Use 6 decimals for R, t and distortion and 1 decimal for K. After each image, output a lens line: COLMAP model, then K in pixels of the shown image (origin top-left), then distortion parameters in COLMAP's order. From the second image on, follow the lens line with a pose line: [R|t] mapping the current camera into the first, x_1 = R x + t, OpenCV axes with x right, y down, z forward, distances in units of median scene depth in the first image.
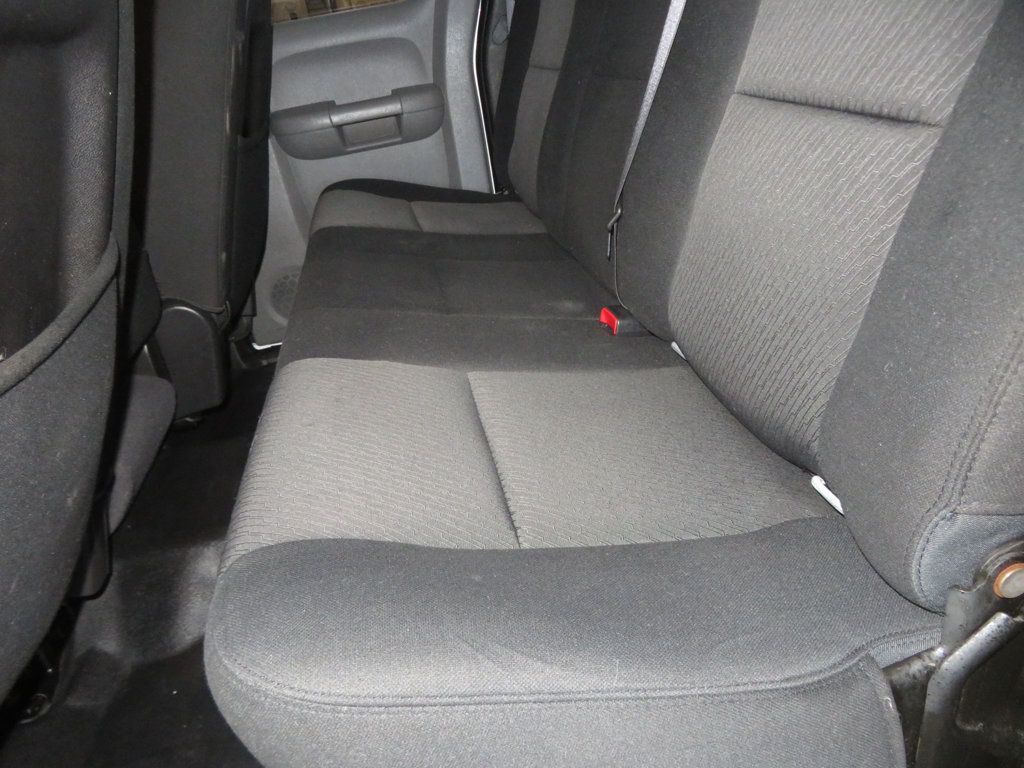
lens RADIAL K [[736.2, 0, 515.3], [0, 736.2, 380.5], [0, 0, 1]] dist [-0.003685, -0.001048]
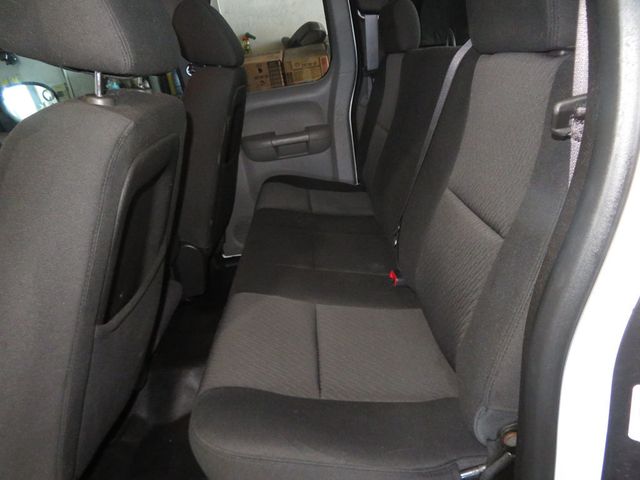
lens RADIAL K [[452.6, 0, 321.6], [0, 452.6, 235.7], [0, 0, 1]] dist [-0.013630, 0.002036]
pose [[0.989165, 0.065351, -0.131458, 0.059046], [-0.073572, 0.995562, -0.058675, -0.072276], [0.127041, 0.067710, 0.989584, -0.162357]]
